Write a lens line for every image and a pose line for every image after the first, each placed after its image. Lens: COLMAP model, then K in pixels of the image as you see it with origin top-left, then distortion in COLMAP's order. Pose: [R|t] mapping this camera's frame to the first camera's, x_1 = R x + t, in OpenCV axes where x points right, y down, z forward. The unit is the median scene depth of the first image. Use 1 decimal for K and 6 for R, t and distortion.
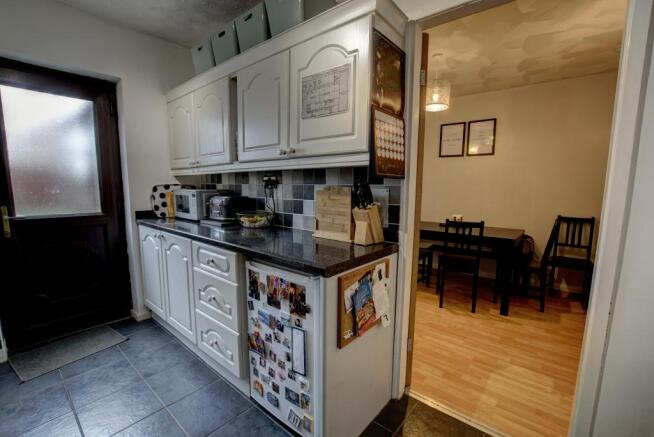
lens RADIAL K [[289.6, 0, 323.1], [0, 289.6, 221.8], [0, 0, 1]] dist [-0.018513, 0.000472]
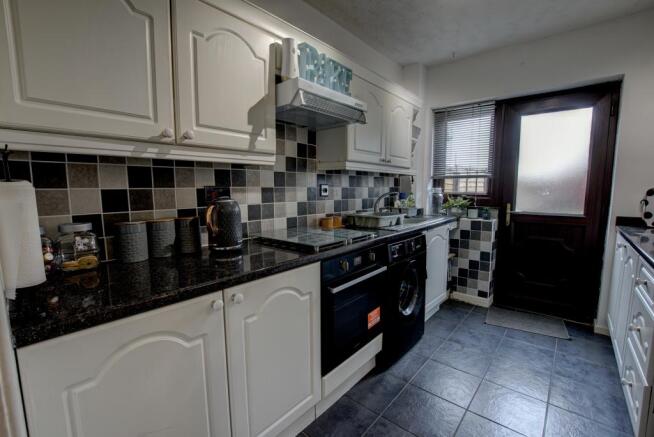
lens RADIAL K [[289.6, 0, 323.1], [0, 289.6, 221.8], [0, 0, 1]] dist [-0.018513, 0.000472]
pose [[-0.003949, 0.108800, -0.994056, 0.278931], [-0.119980, 0.986831, 0.108486, -0.006494], [0.992768, 0.119695, 0.009157, 0.072370]]
